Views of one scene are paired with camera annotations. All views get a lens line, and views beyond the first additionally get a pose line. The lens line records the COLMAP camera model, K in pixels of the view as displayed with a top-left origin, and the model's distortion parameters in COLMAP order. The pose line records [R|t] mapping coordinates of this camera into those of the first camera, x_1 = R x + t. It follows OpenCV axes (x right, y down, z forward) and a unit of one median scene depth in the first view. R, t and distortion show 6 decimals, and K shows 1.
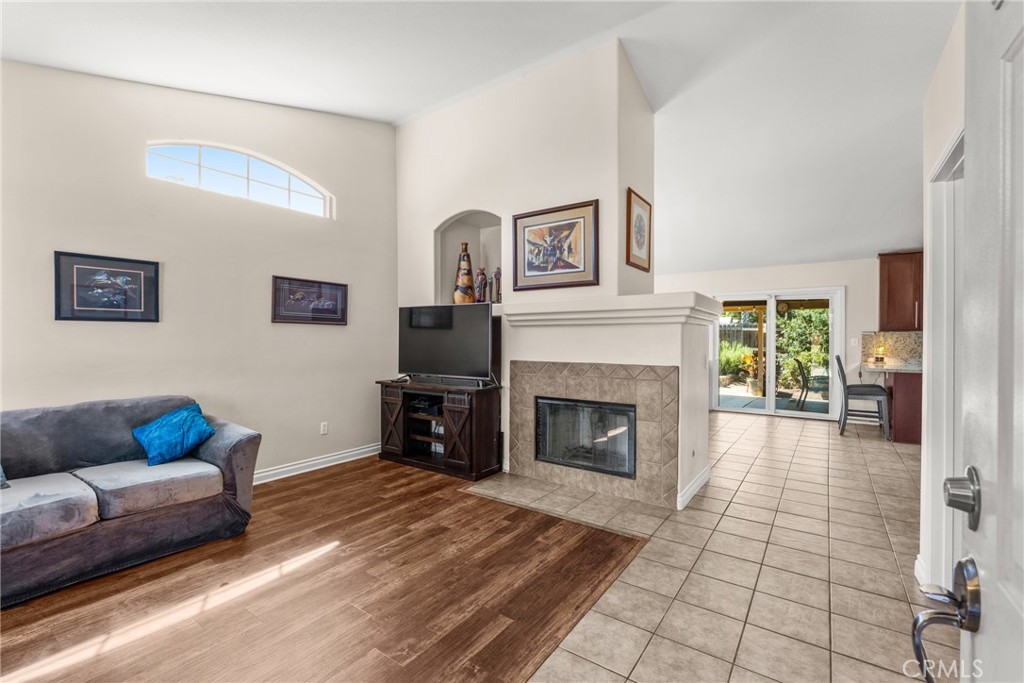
lens RADIAL K [[439.6, 0, 509.9], [0, 439.6, 340.3], [0, 0, 1]] dist [-0.000322, -0.000056]
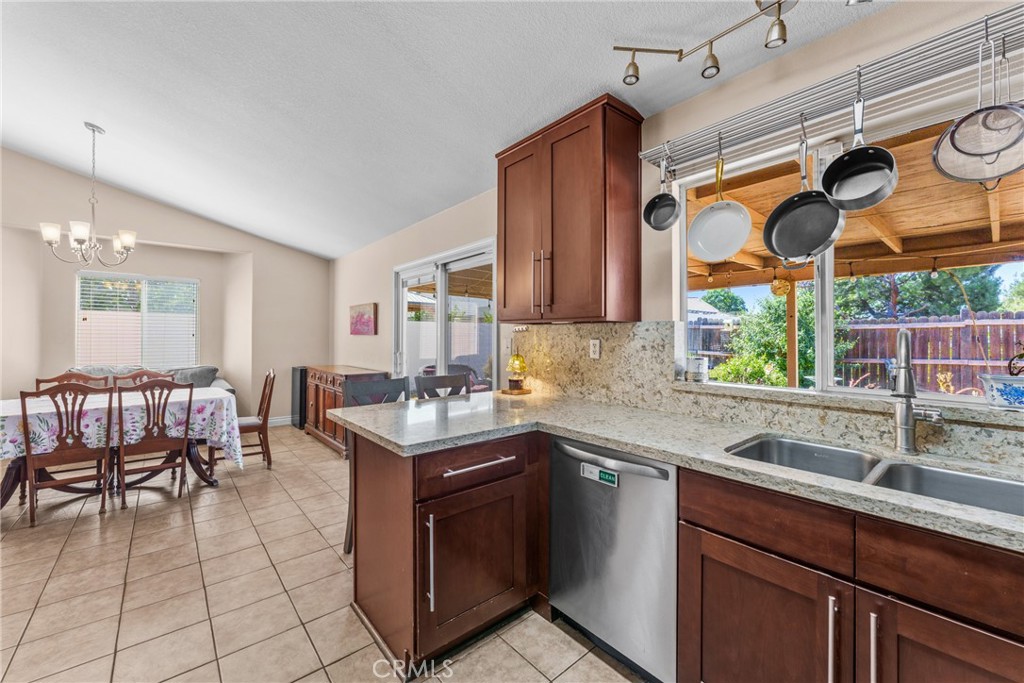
lens RADIAL K [[405.7, 0, 515.5], [0, 405.7, 336.0], [0, 0, 1]] dist [0.001325, 0.000078]
pose [[0.967561, -0.001186, -0.252634, 1.633614], [0.000364, 0.999994, -0.003300, -0.010772], [0.252637, 0.003101, 0.967556, 1.000587]]
